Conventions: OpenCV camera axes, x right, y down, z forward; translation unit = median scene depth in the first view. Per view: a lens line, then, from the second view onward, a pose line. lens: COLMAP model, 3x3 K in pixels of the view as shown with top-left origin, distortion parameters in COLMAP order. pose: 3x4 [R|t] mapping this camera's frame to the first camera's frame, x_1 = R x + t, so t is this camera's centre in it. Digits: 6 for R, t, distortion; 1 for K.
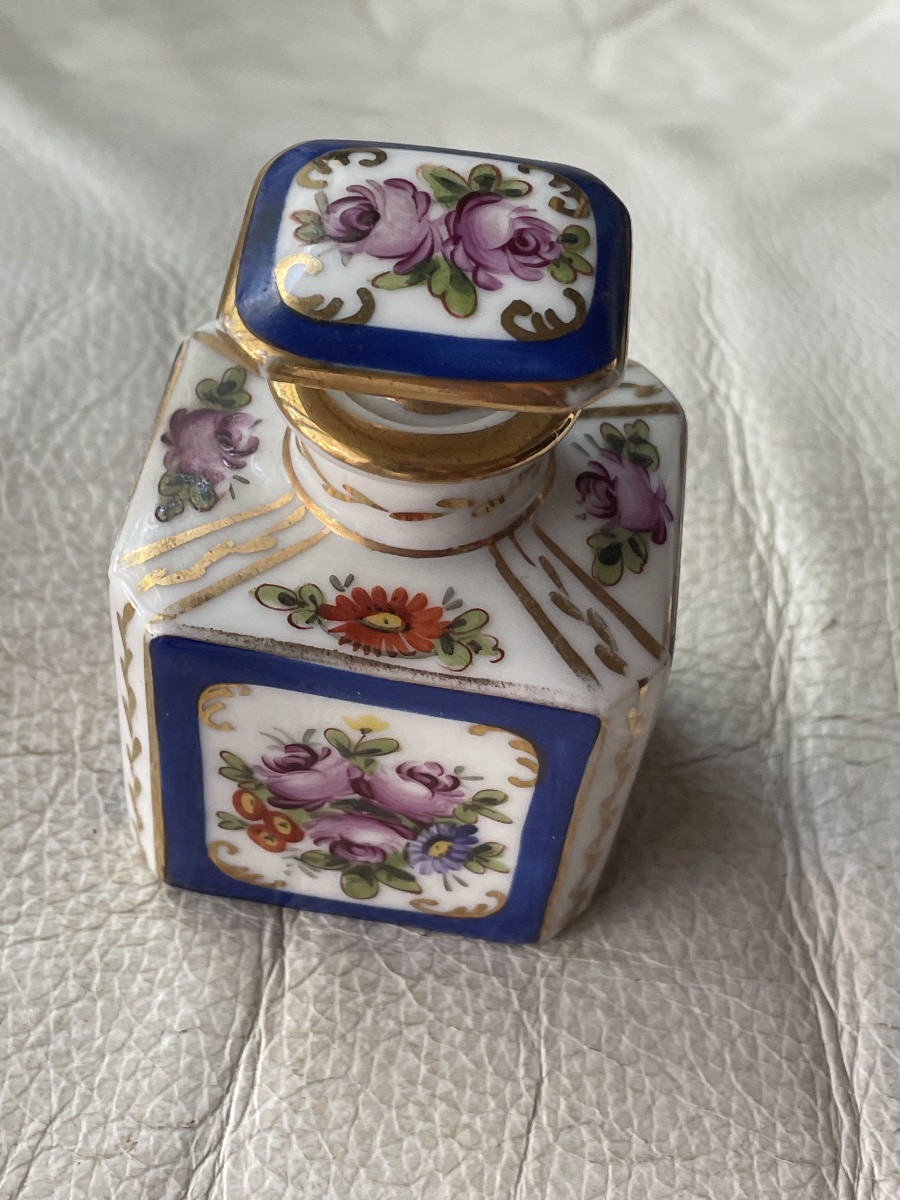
lens RADIAL K [[1668.8, 0, 390.9], [0, 1668.8, 627.7], [0, 0, 1]] dist [-0.004205, 0.000000]
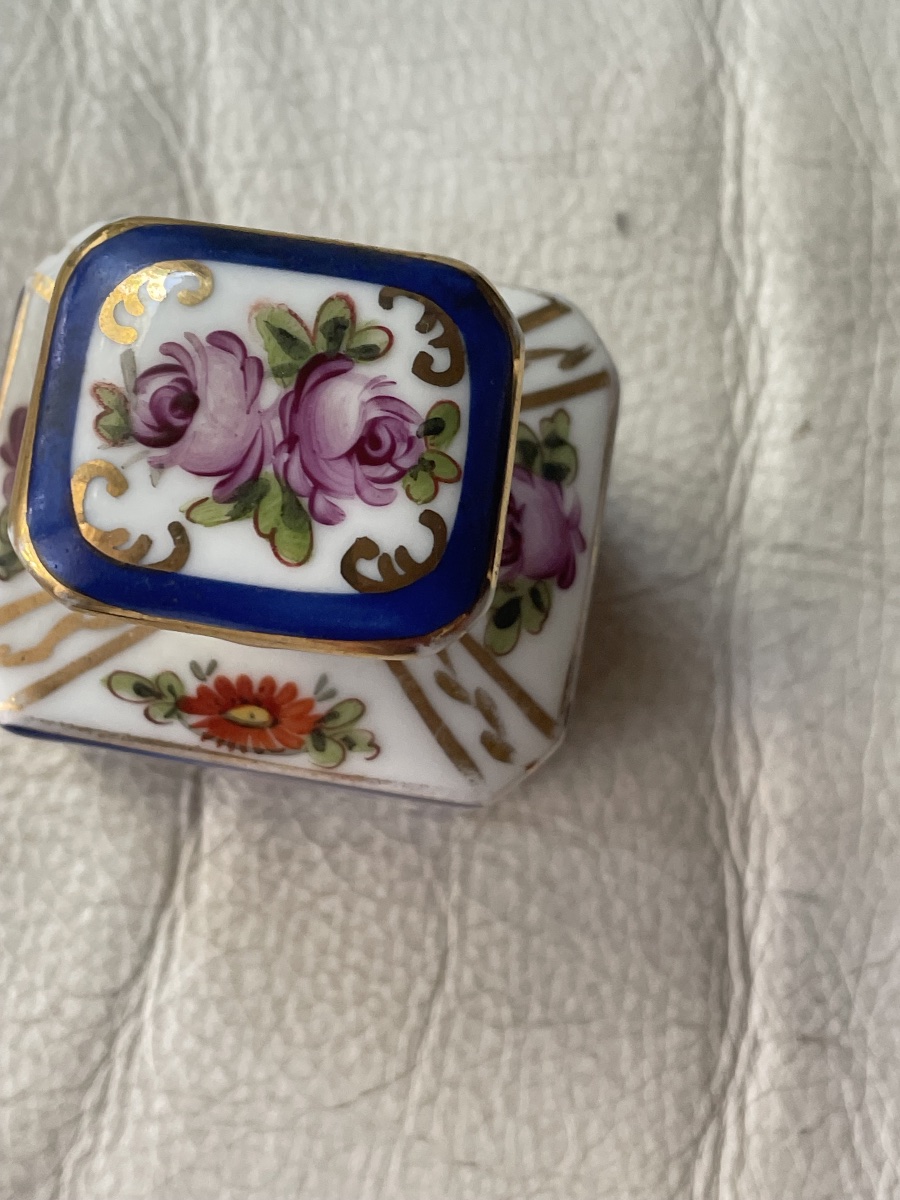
lens RADIAL K [[1668.8, 0, 447.4], [0, 1668.8, 591.8], [0, 0, 1]] dist [-0.004205, 0.000000]
pose [[0.999874, 0.015136, -0.004838, 0.091133], [-0.011051, 0.881108, 0.472786, -0.420620], [0.011419, -0.472673, 0.881164, 0.187297]]
